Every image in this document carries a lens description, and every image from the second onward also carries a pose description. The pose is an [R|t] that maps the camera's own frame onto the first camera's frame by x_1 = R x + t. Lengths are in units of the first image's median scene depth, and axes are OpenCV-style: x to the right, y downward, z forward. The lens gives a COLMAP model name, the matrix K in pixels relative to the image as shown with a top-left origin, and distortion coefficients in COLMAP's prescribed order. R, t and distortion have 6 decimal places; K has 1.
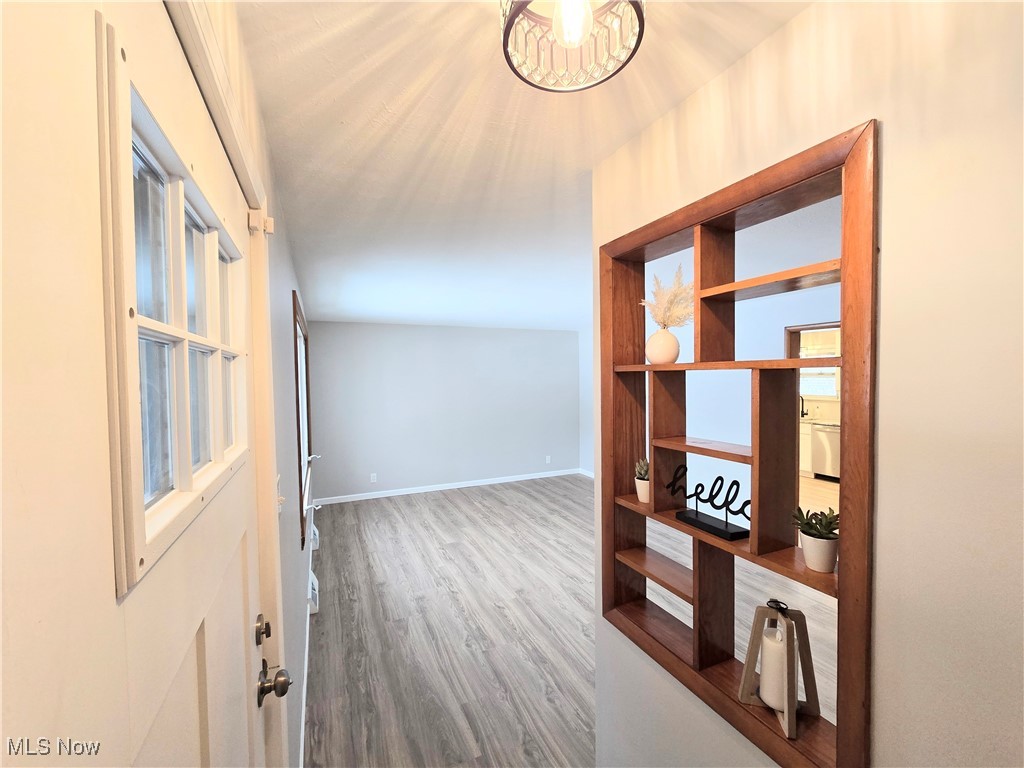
lens RADIAL K [[419.5, 0, 511.5], [0, 419.5, 385.6], [0, 0, 1]] dist [-0.001743, -0.000081]
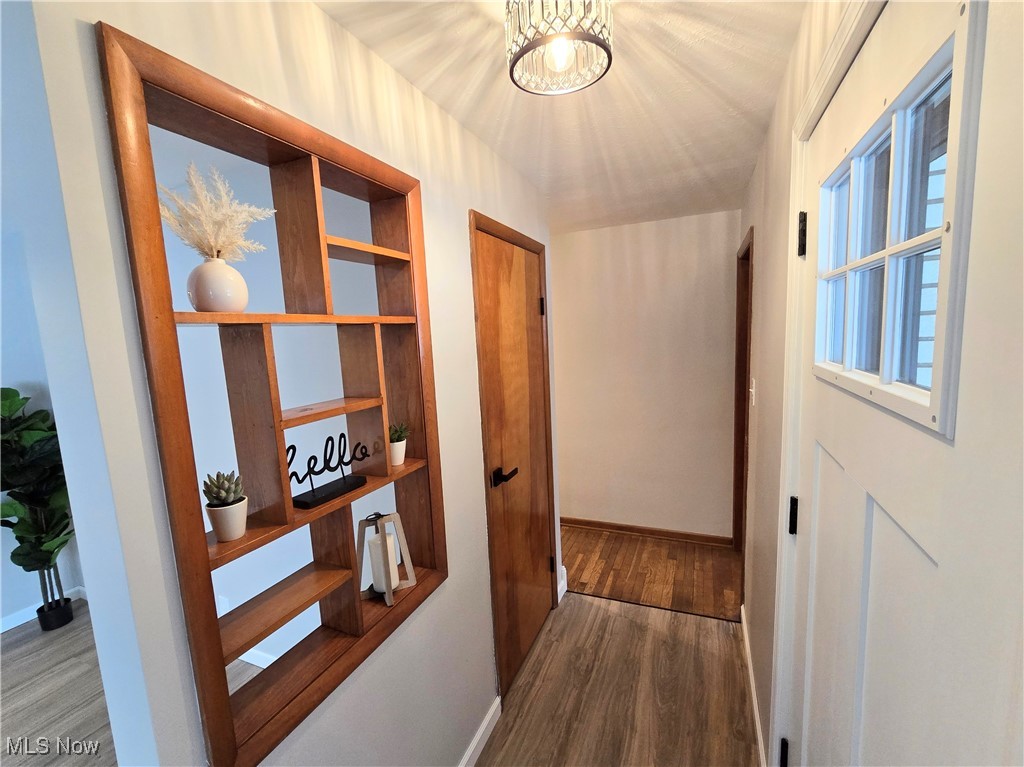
lens RADIAL K [[419.3, 0, 512.2], [0, 419.3, 387.4], [0, 0, 1]] dist [-0.005997, 0.000687]
pose [[-0.651180, -0.051232, 0.757192, -0.483618], [0.078614, 0.987798, 0.134443, 0.008321], [-0.754840, 0.147073, -0.639207, 1.251286]]
